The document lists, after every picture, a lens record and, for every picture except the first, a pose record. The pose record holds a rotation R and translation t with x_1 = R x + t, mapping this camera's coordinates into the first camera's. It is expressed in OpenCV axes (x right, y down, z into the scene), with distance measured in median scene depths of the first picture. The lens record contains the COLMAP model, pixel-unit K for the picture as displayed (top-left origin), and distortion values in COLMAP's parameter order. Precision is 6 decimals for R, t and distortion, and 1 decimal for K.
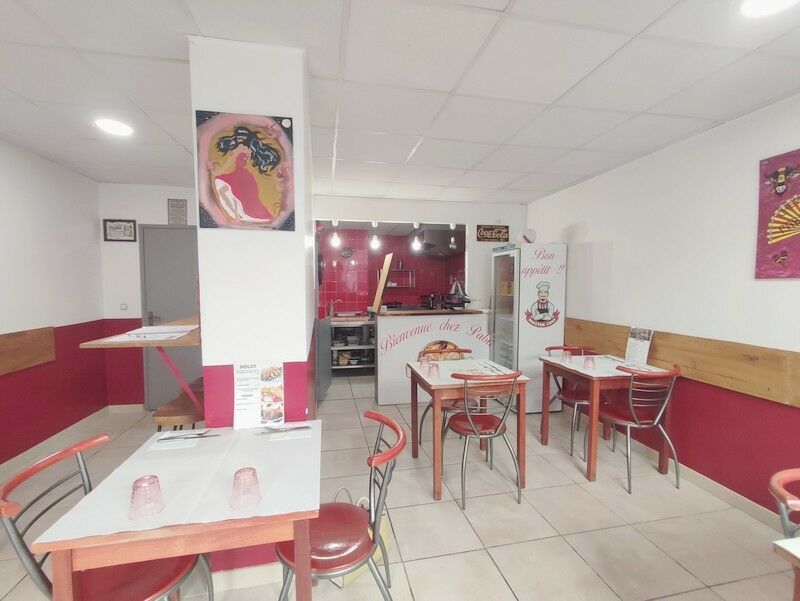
lens RADIAL K [[367.3, 0, 400.0], [0, 367.3, 300.5], [0, 0, 1]] dist [-0.000538, -0.000121]
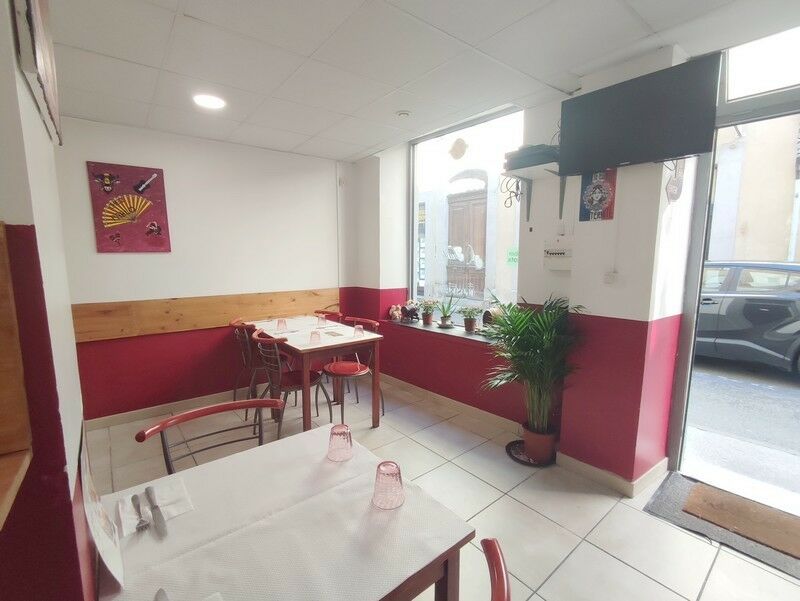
lens RADIAL K [[367.3, 0, 400.0], [0, 367.3, 300.5], [0, 0, 1]] dist [-0.000538, -0.000121]
pose [[-0.460817, -0.108945, 0.880783, -0.757409], [0.051591, 0.987470, 0.149133, -0.031920], [-0.885994, 0.114164, -0.449423, 0.681844]]
